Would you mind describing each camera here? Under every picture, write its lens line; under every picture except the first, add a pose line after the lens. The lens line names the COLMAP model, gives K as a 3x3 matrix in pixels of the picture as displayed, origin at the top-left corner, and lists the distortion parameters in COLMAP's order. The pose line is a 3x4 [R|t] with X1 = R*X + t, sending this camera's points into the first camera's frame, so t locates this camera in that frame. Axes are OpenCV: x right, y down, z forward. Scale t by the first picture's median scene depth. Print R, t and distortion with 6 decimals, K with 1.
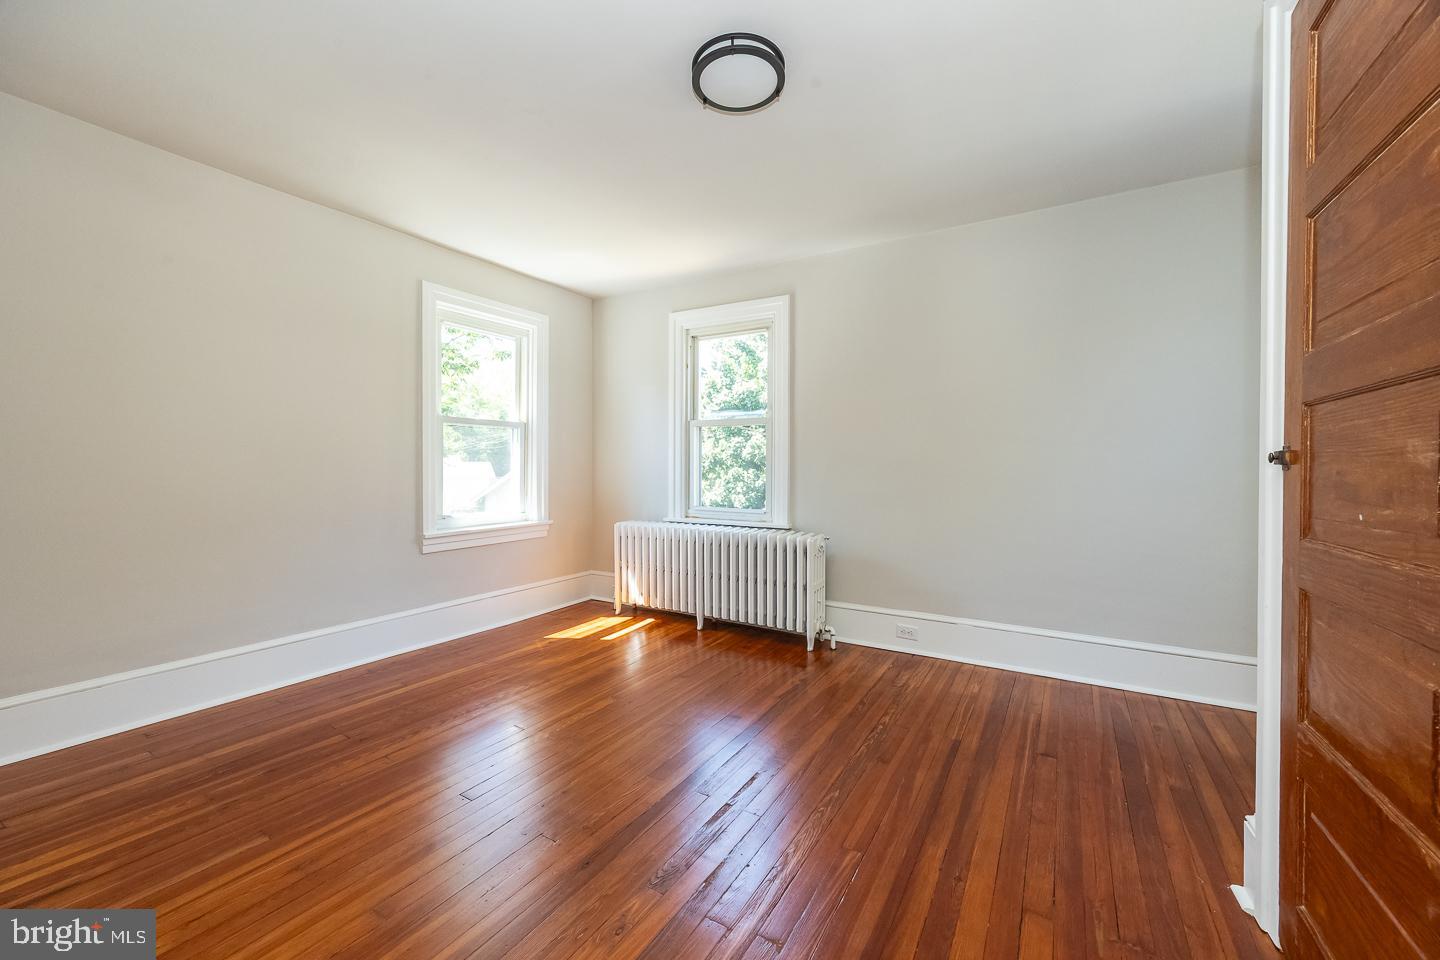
lens RADIAL K [[557.0, 0, 714.0], [0, 557.0, 470.6], [0, 0, 1]] dist [-0.002832, 0.000434]
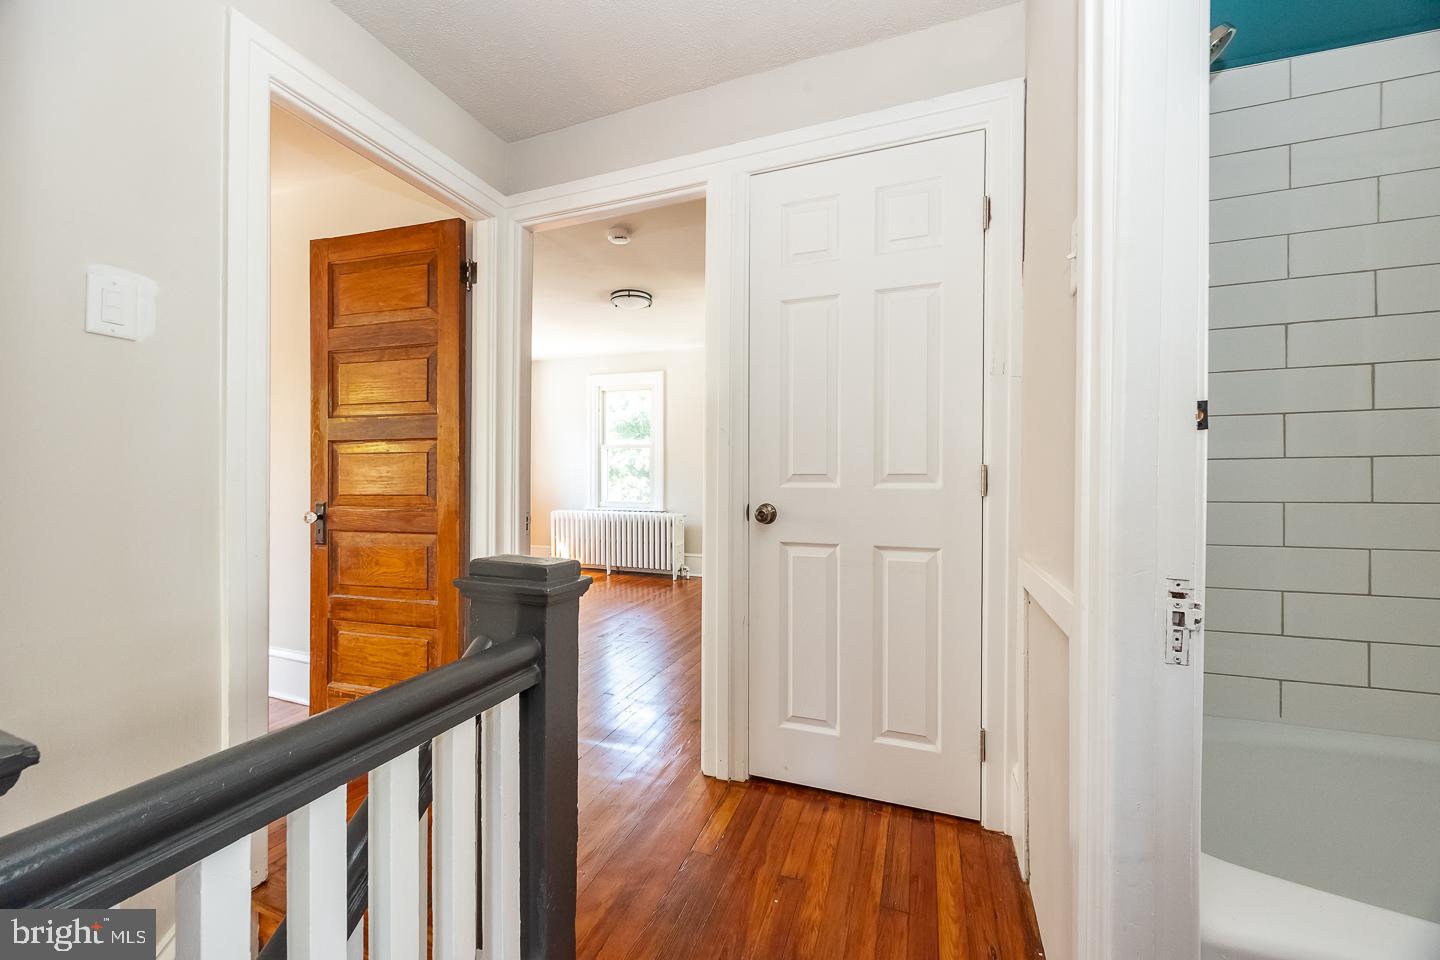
lens RADIAL K [[557.0, 0, 707.1], [0, 557.0, 480.8], [0, 0, 1]] dist [-0.002832, 0.000434]
pose [[0.984323, -0.001863, 0.176363, -0.026584], [0.001738, 0.999998, 0.000866, 0.010325], [-0.176364, -0.000546, 0.984325, -0.604632]]
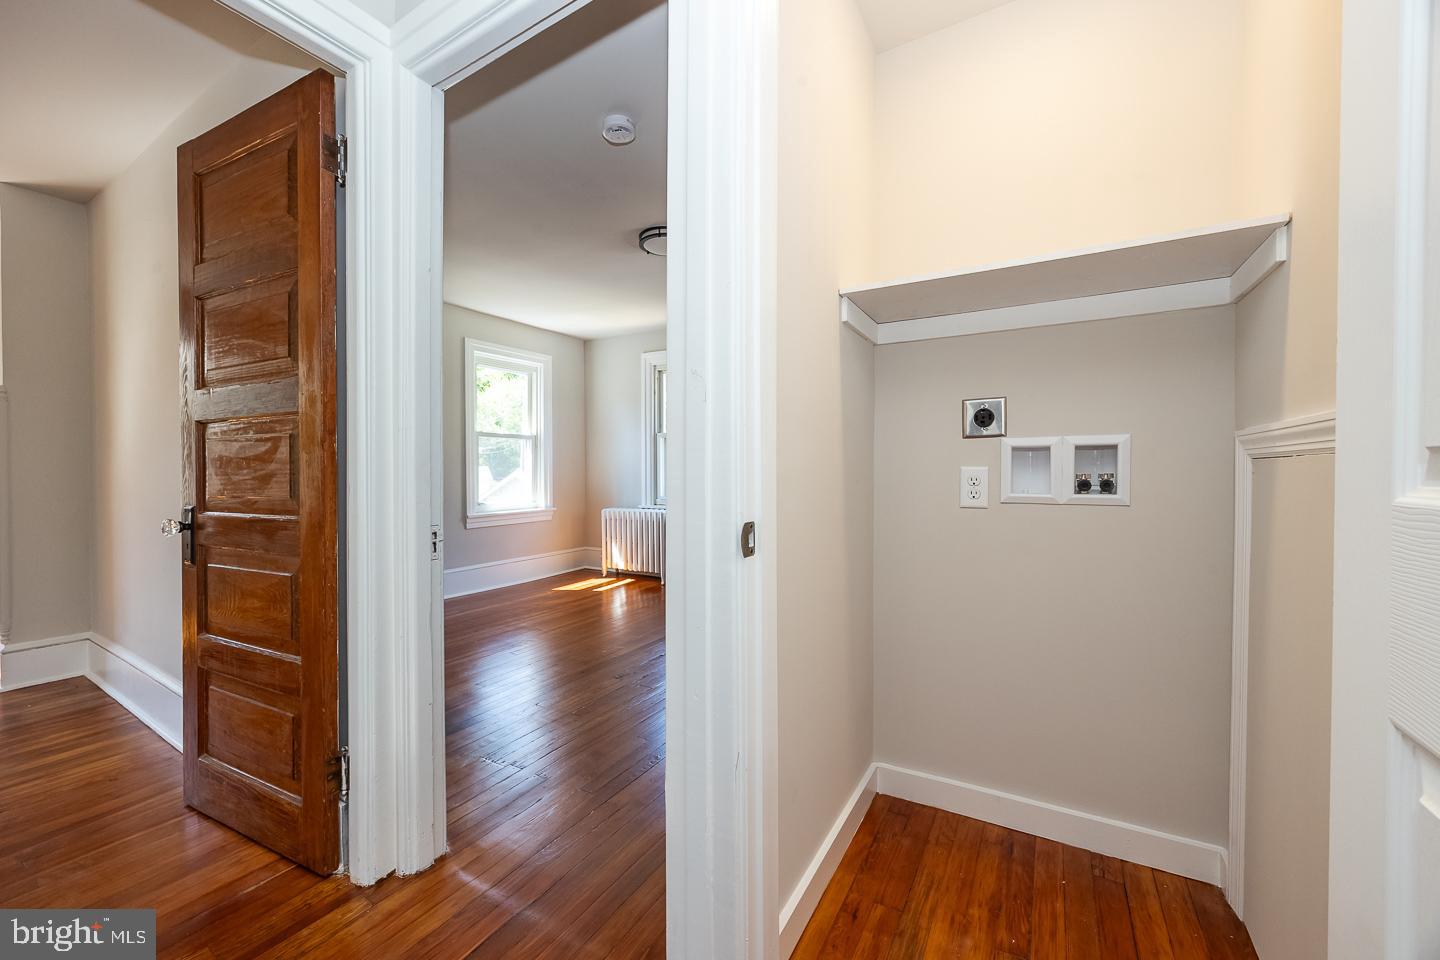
lens RADIAL K [[557.0, 0, 708.4], [0, 557.0, 479.4], [0, 0, 1]] dist [-0.002832, 0.000434]
pose [[0.999983, -0.005897, -0.000334, 0.082991], [0.005900, 0.999938, 0.009443, 0.010428], [0.000279, -0.009445, 0.999955, -0.360251]]
